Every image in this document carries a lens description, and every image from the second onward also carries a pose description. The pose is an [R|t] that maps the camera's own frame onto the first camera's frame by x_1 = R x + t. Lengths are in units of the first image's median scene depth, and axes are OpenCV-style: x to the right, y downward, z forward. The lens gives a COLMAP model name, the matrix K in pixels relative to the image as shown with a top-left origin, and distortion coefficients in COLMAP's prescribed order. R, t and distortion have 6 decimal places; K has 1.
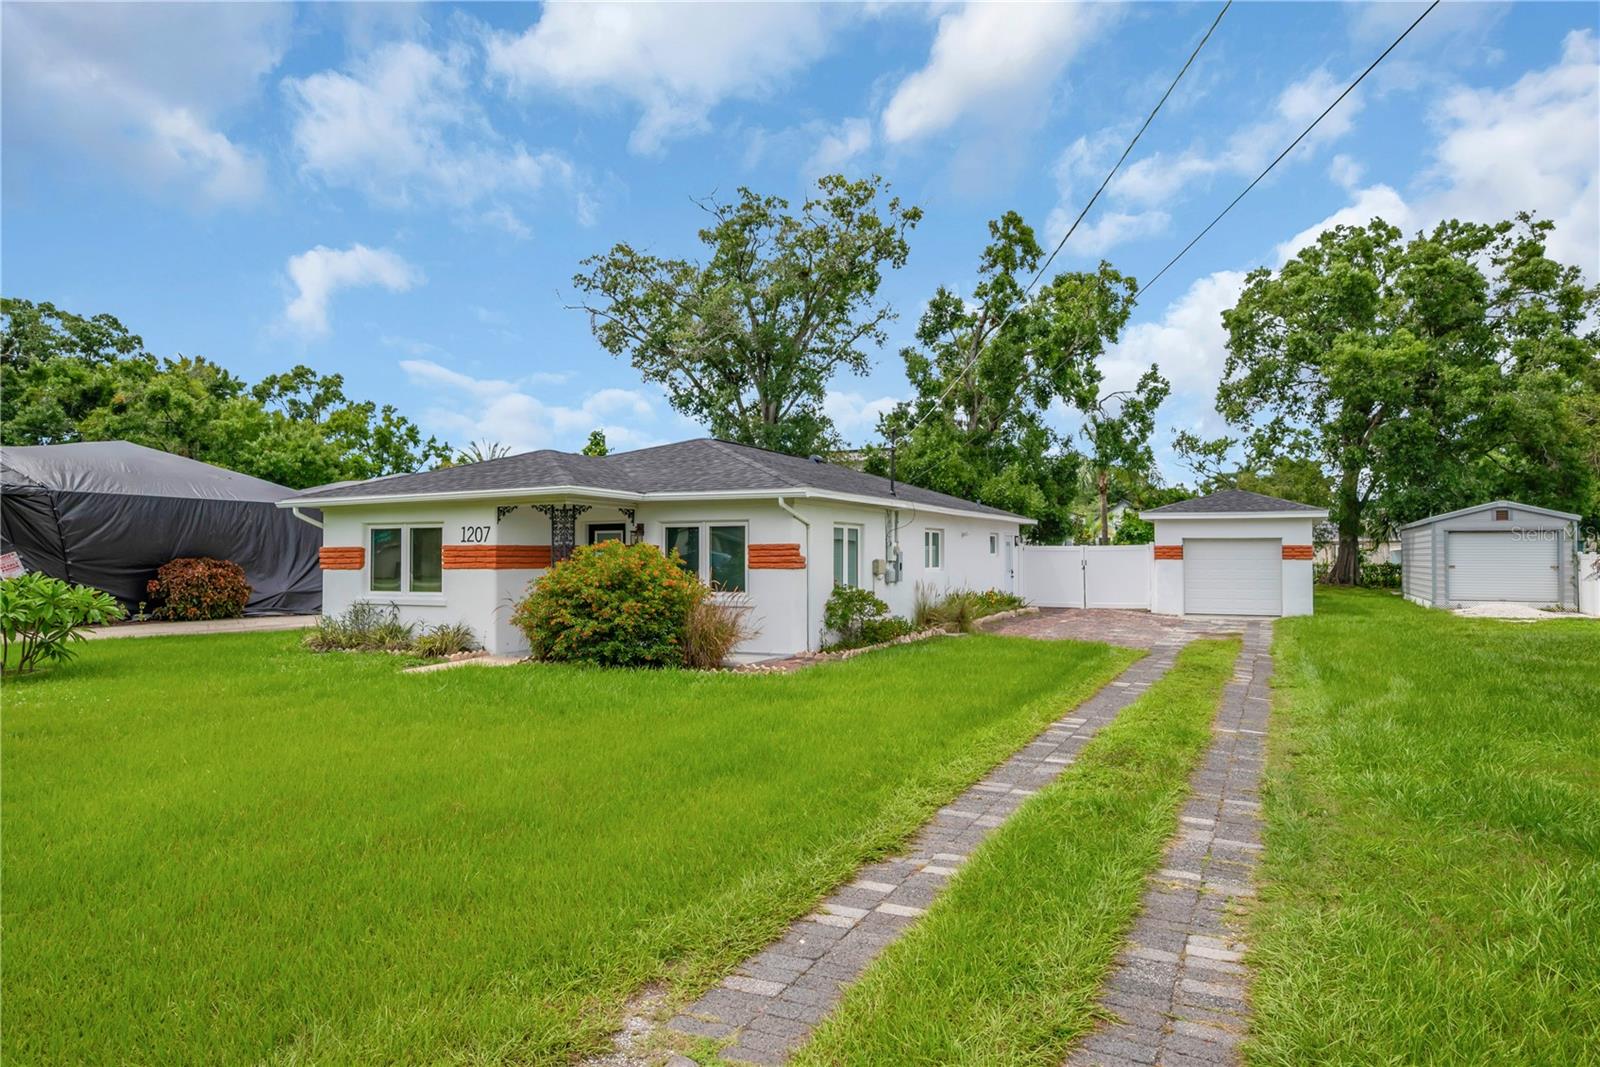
lens RADIAL K [[919.3, 0, 800.0], [0, 919.3, 533.5], [0, 0, 1]] dist [0.003431, 0.000099]
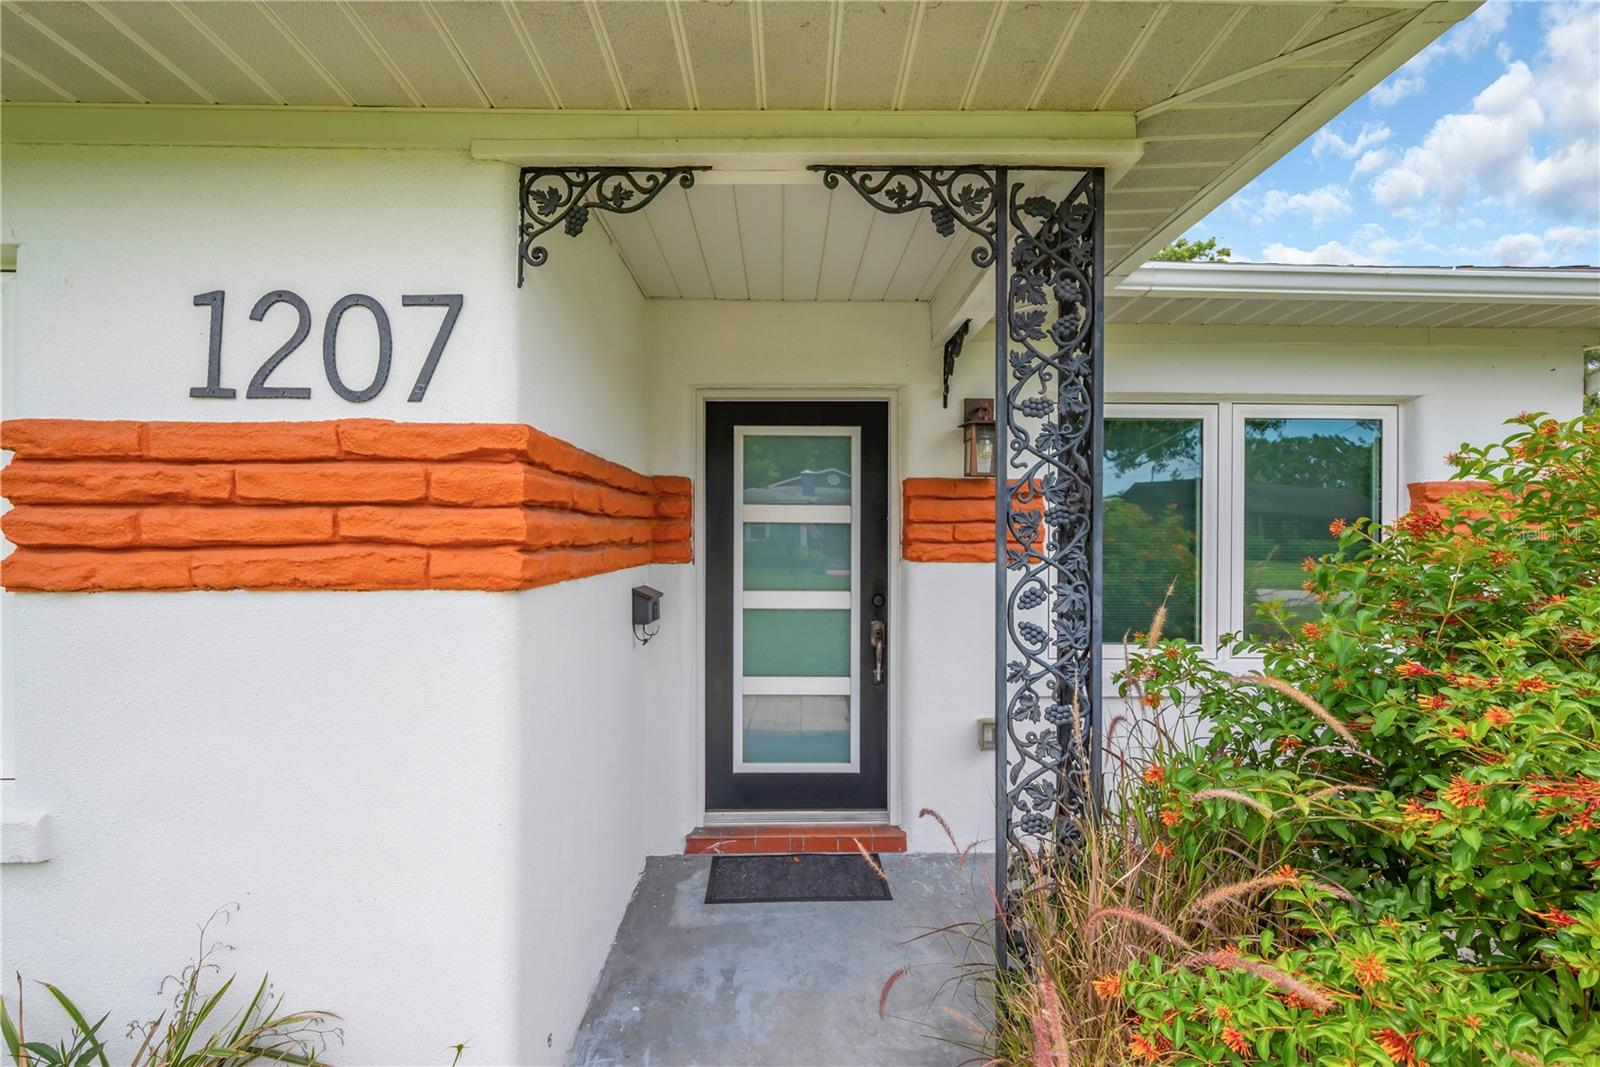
lens RADIAL K [[679.7, 0, 800.0], [0, 679.7, 533.5], [0, 0, 1]] dist [-0.001465, 0.000031]
pose [[0.873158, 0.004394, 0.487417, -0.148168], [-0.014257, 0.999762, 0.016528, 0.011808], [-0.487228, -0.021381, 0.873013, 0.379538]]
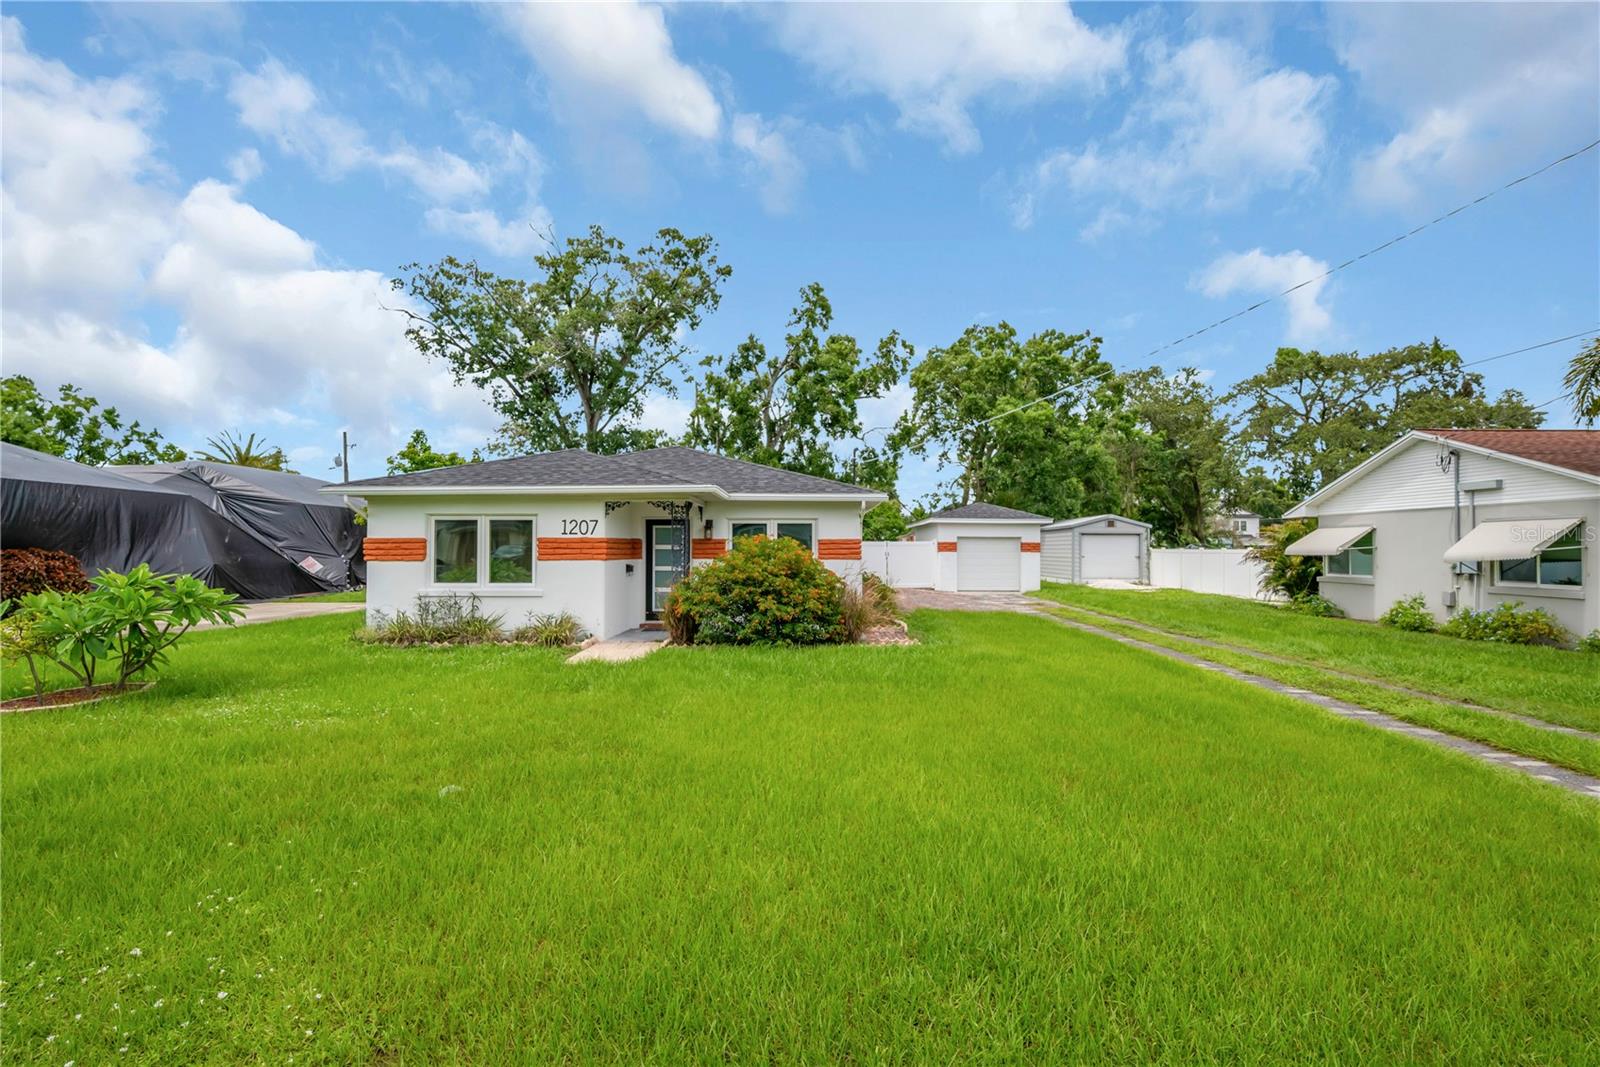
lens RADIAL K [[740.5, 0, 800.0], [0, 740.5, 533.5], [0, 0, 1]] dist [-0.000839, 0.000047]
pose [[0.915014, 0.011604, 0.403256, -0.202018], [-0.013405, 0.999909, 0.001644, 0.001406], [-0.403200, -0.006910, 0.915086, 0.054973]]
